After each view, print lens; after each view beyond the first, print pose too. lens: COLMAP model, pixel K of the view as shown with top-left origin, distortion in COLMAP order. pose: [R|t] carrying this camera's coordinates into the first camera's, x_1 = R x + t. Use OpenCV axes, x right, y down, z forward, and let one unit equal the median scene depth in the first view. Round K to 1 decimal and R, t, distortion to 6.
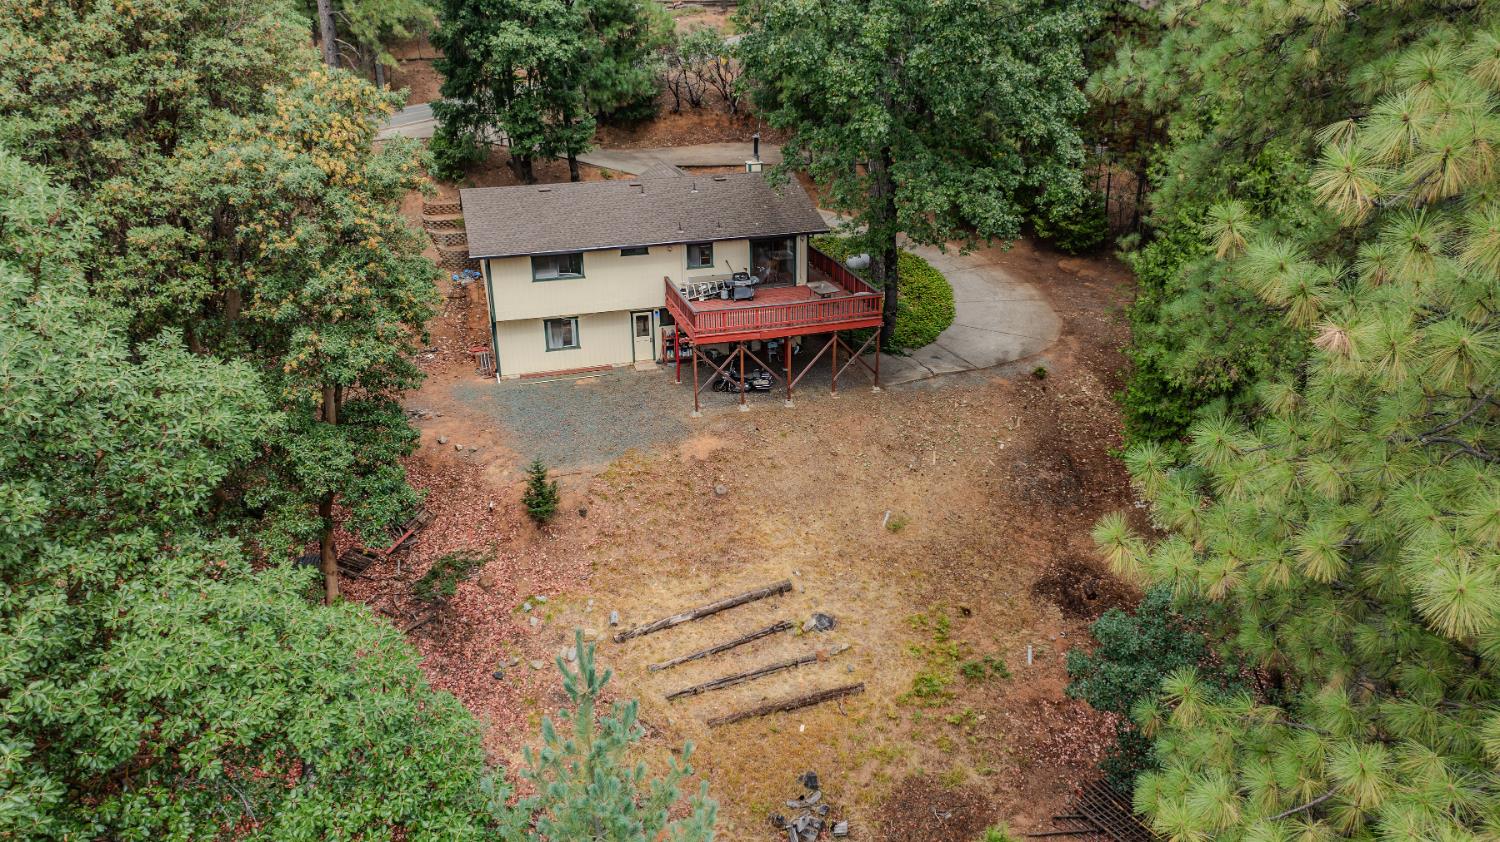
lens RADIAL K [[1045.6, 0, 754.0], [0, 1045.6, 420.2], [0, 0, 1]] dist [-0.043854, 0.046826]
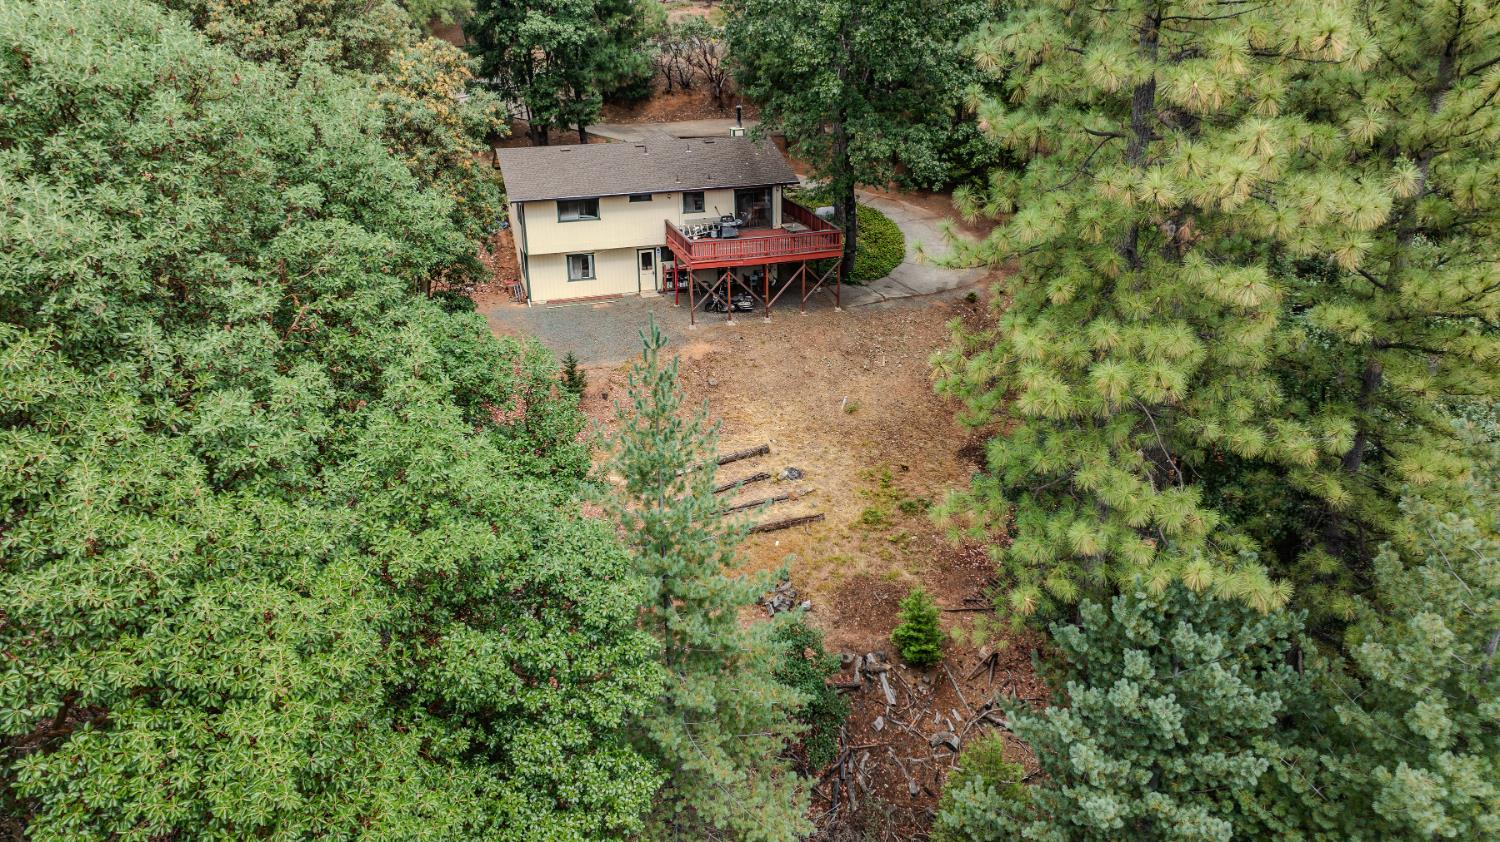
lens RADIAL K [[1040.1, 0, 755.7], [0, 1040.1, 420.7], [0, 0, 1]] dist [-0.029154, -0.000125]
pose [[0.999828, -0.006541, 0.017334, -0.002035], [0.006464, 0.999969, 0.004541, 0.094349], [-0.017364, -0.004429, 0.999839, -0.222857]]
